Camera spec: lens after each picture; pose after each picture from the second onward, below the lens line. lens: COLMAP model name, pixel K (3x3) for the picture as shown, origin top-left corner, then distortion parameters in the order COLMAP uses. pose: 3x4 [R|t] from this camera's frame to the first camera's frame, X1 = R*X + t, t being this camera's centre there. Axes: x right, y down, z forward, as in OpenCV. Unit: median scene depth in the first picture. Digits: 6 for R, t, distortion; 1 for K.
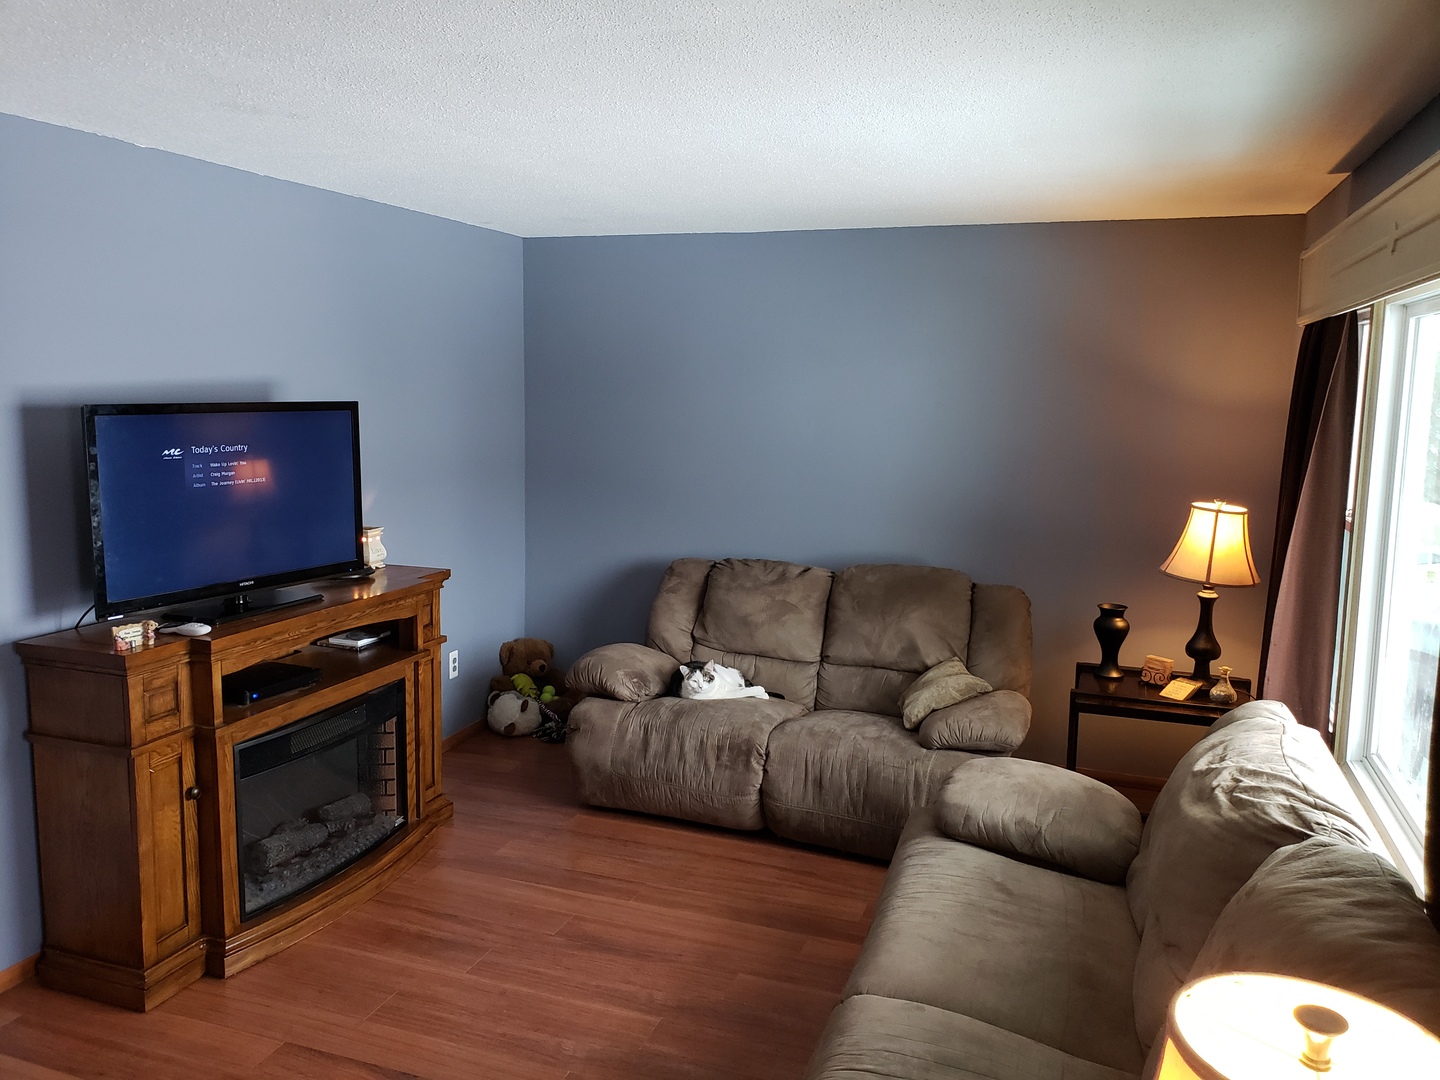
lens RADIAL K [[1124.6, 0, 686.0], [0, 1124.6, 507.0], [0, 0, 1]] dist [0.023343, -0.011678]
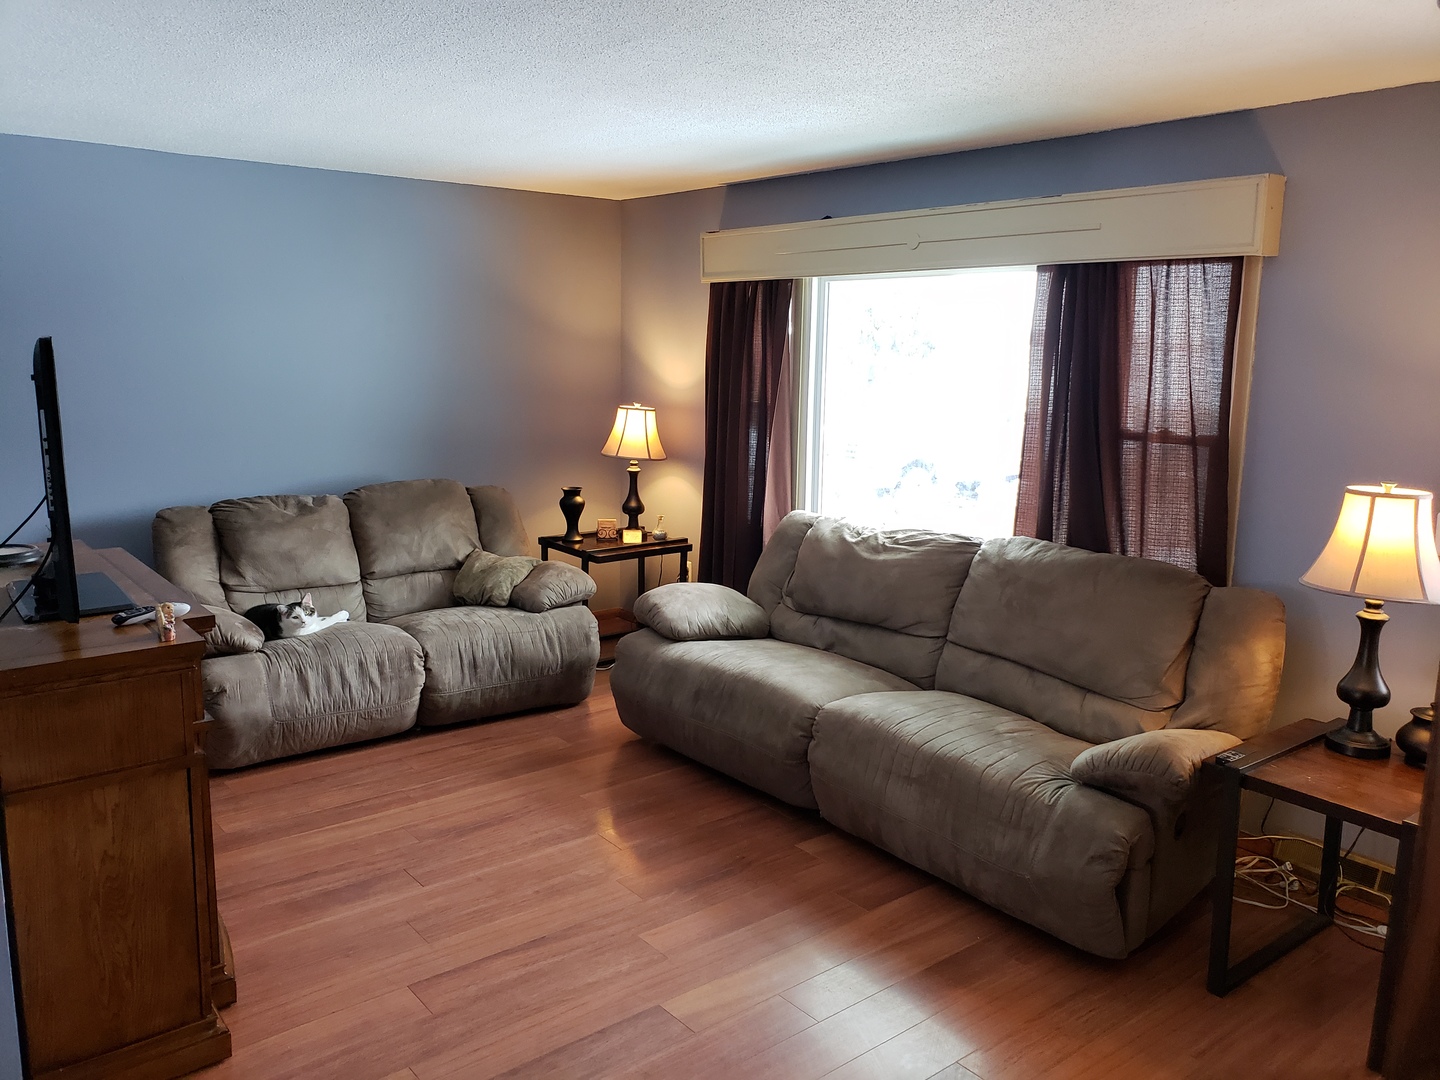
lens RADIAL K [[1124.6, 0, 705.3], [0, 1124.6, 506.7], [0, 0, 1]] dist [0.023343, -0.011678]
pose [[0.523333, -0.139645, 0.840608, -0.679613], [0.096073, 0.989860, 0.104628, -0.014187], [-0.846695, 0.026005, 0.531442, 0.167157]]
